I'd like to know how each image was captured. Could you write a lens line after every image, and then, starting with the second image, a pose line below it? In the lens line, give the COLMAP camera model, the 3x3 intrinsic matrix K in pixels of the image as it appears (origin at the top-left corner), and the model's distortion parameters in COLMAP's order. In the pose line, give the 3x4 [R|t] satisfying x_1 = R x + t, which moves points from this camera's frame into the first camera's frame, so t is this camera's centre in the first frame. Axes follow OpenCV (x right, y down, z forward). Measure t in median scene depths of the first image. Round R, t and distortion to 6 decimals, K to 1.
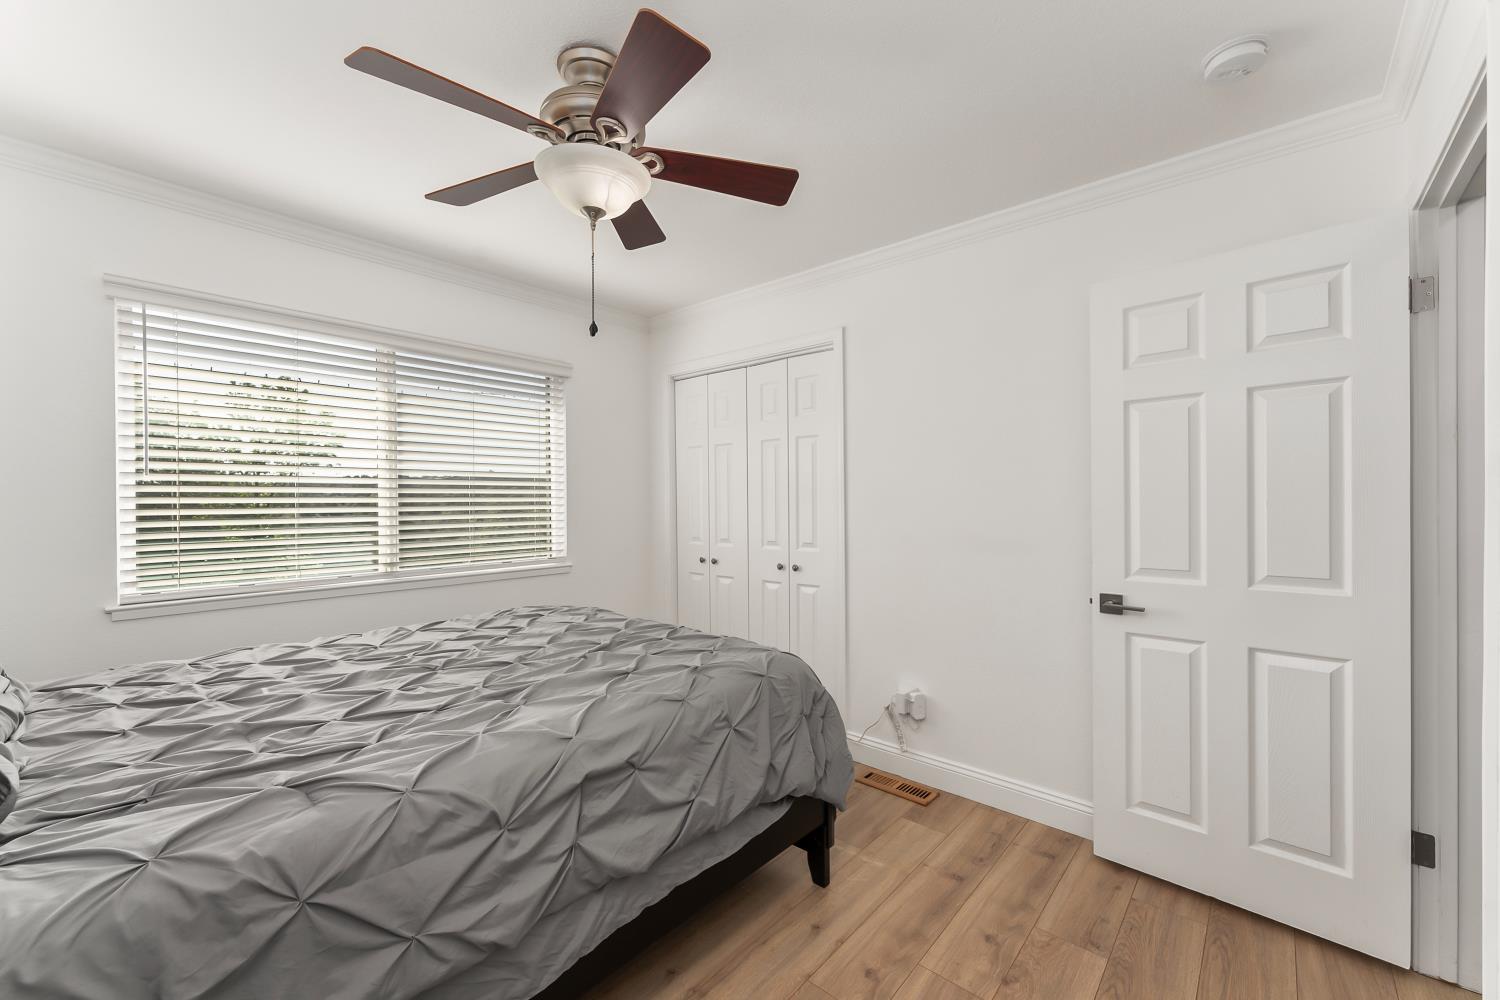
lens RADIAL K [[598.9, 0, 752.0], [0, 598.9, 499.3], [0, 0, 1]] dist [0.000051, -0.001122]
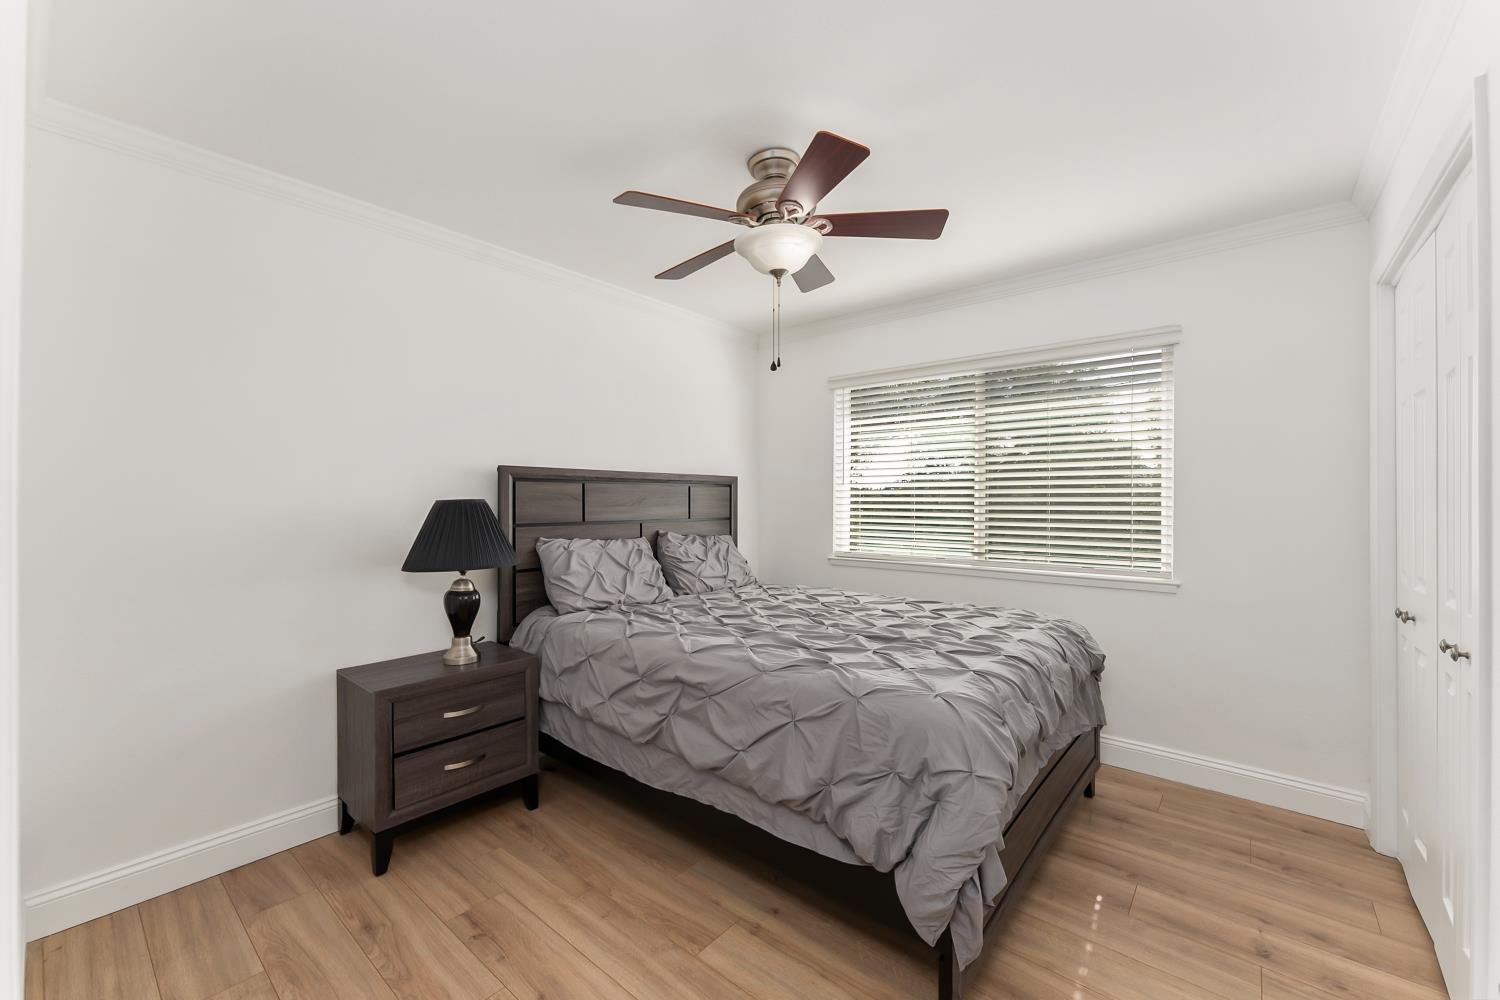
lens RADIAL K [[598.9, 0, 752.1], [0, 598.9, 499.3], [0, 0, 1]] dist [0.000051, -0.001122]
pose [[0.021549, 0.000150, -0.999768, 1.029329], [-0.004751, 0.999989, 0.000048, 0.005330], [0.999757, 0.004748, 0.021550, 0.947665]]
